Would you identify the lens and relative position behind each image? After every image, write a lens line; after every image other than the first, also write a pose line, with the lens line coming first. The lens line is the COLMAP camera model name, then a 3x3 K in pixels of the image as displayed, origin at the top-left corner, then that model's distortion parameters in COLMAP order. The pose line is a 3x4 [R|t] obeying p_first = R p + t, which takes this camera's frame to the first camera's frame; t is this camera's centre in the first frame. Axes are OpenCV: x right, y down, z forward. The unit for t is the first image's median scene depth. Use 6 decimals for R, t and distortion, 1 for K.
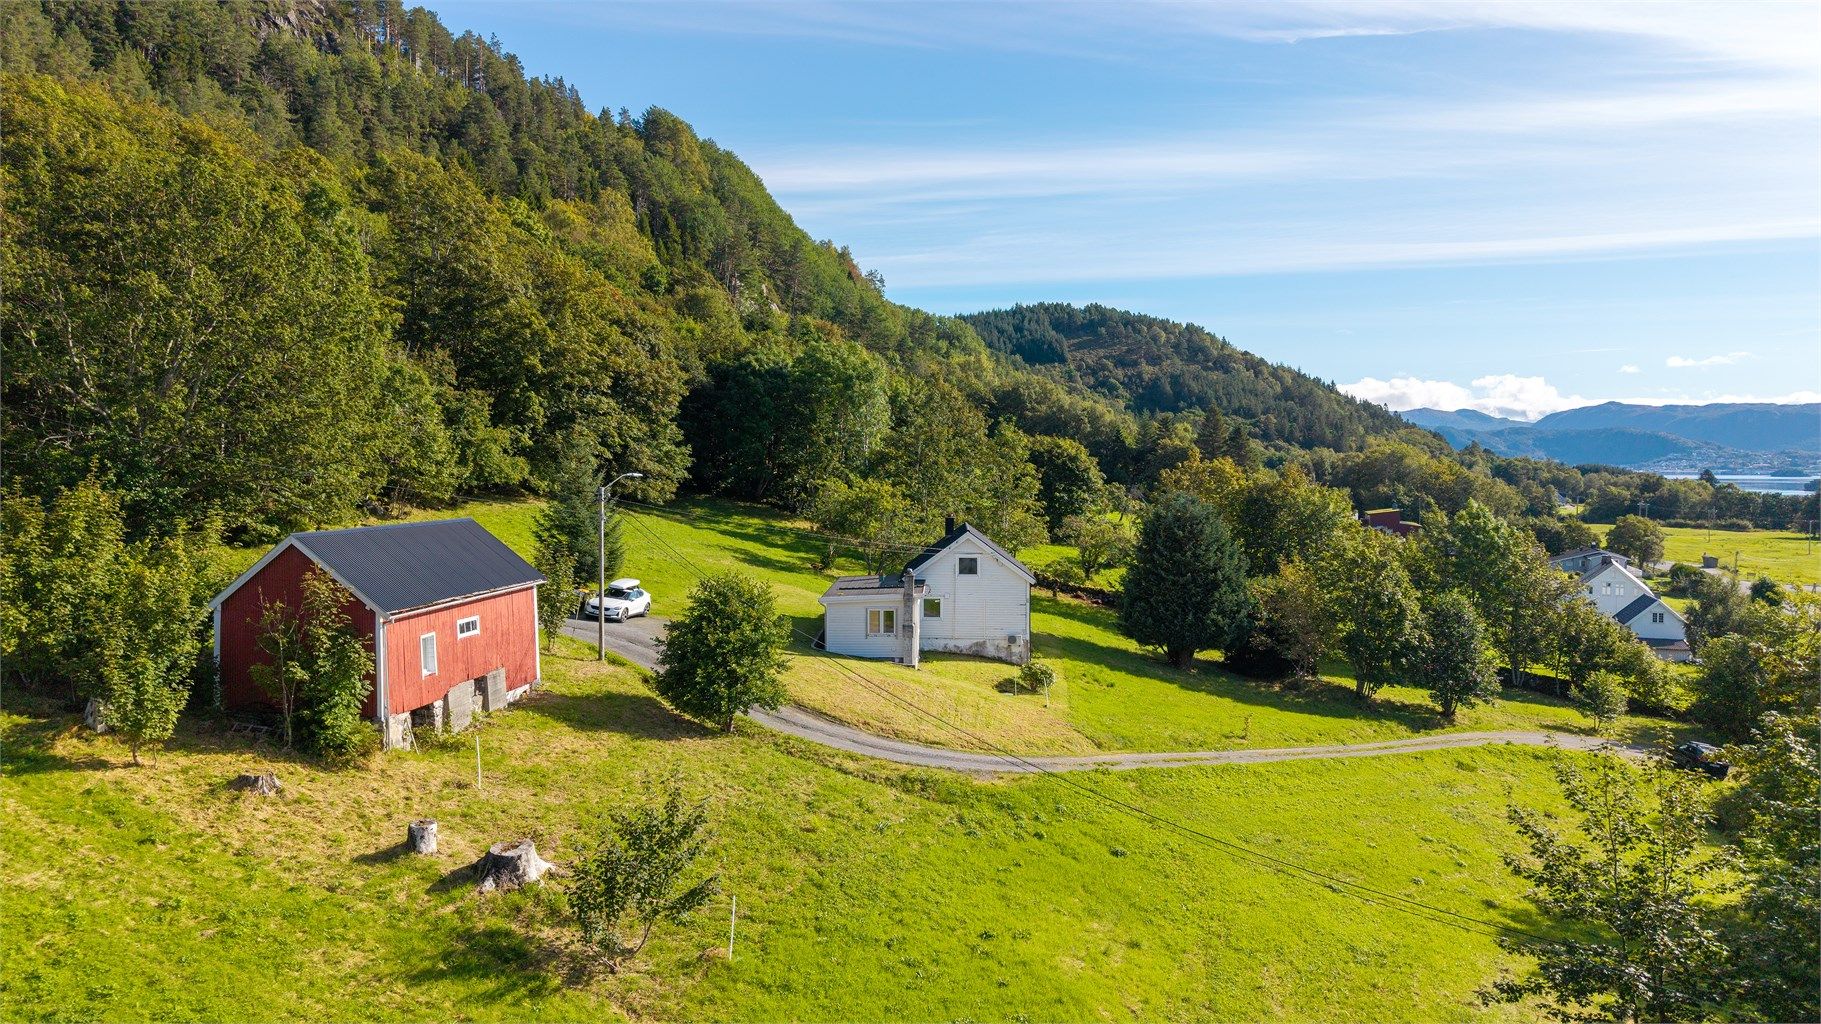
lens RADIAL K [[1194.5, 0, 910.5], [0, 1194.5, 512.0], [0, 0, 1]] dist [0.059355, -0.056472]
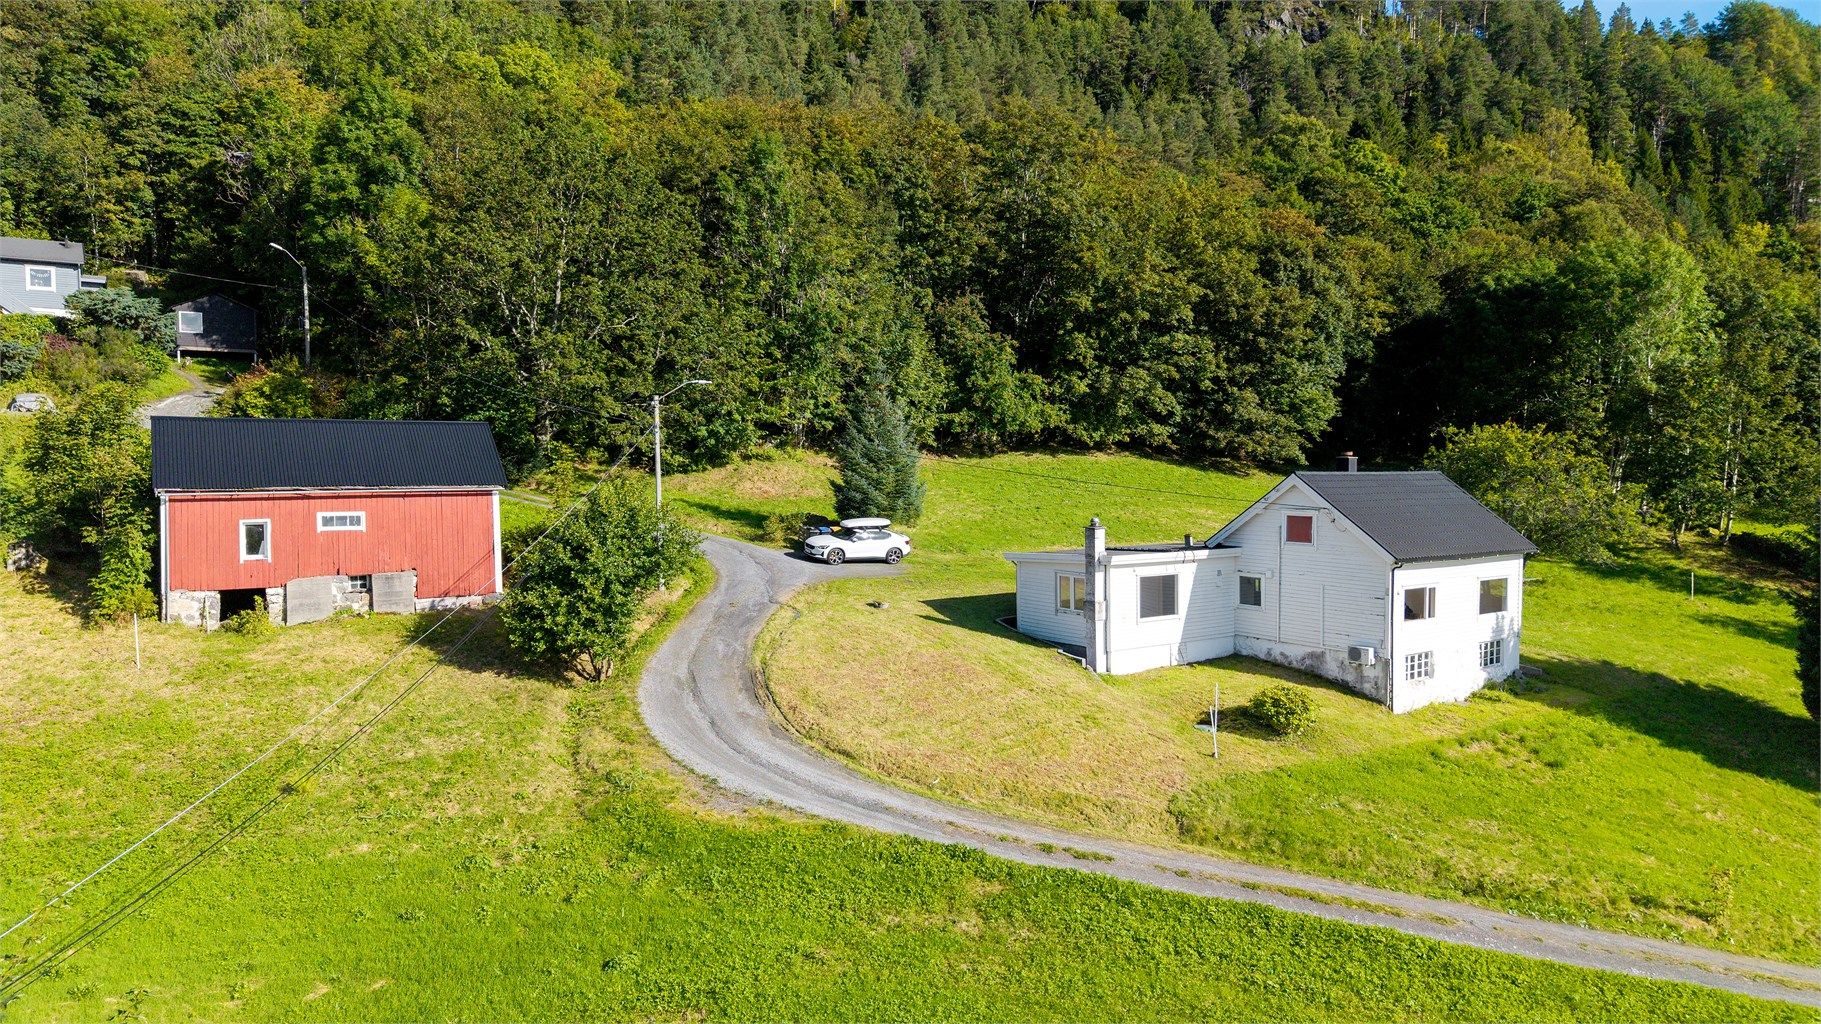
lens RADIAL K [[1194.5, 0, 910.5], [0, 1194.5, 512.0], [0, 0, 1]] dist [0.059355, -0.056472]
pose [[0.626726, 0.033557, -0.778517, 0.331823], [-0.035098, 0.999274, 0.014817, 0.027817], [0.778449, 0.018038, 0.627449, 0.360222]]
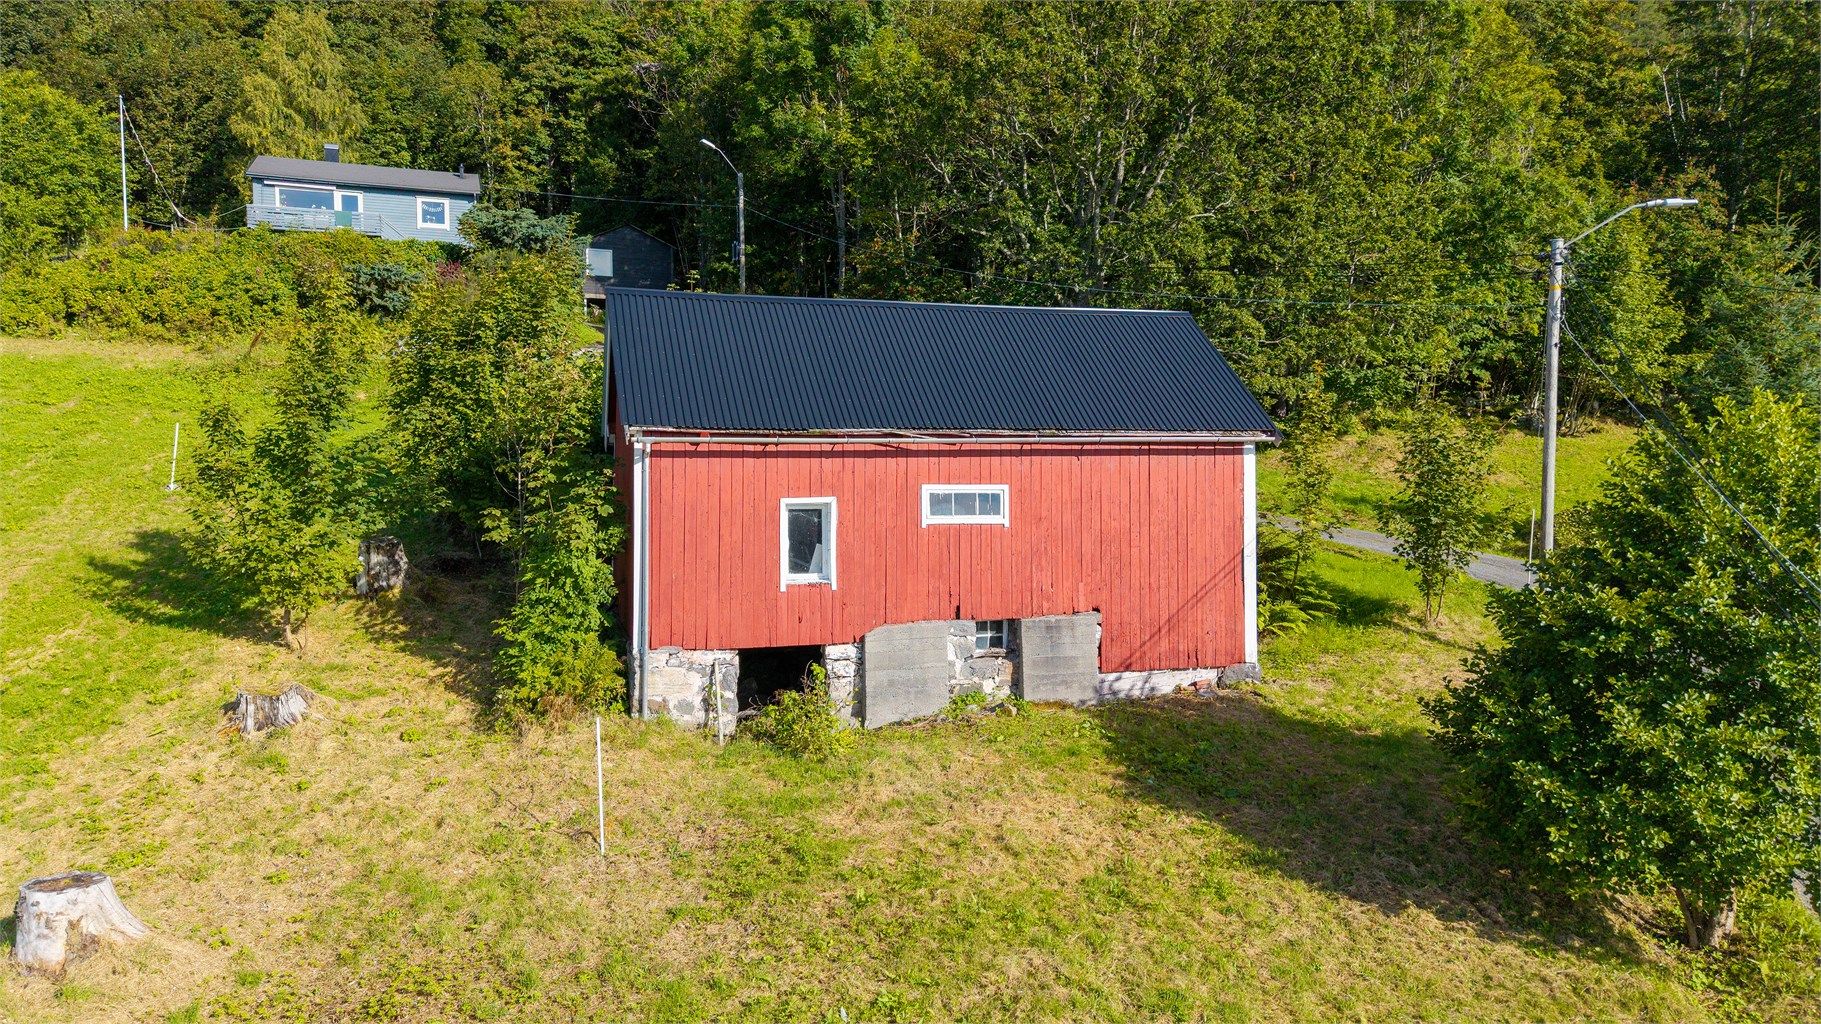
lens RADIAL K [[1194.5, 0, 910.5], [0, 1194.5, 512.0], [0, 0, 1]] dist [0.059355, -0.056472]
pose [[0.413962, 0.037204, -0.909533, 0.017816], [-0.041724, 0.998890, 0.021868, 0.043369], [0.909337, 0.028897, 0.415055, 0.383662]]
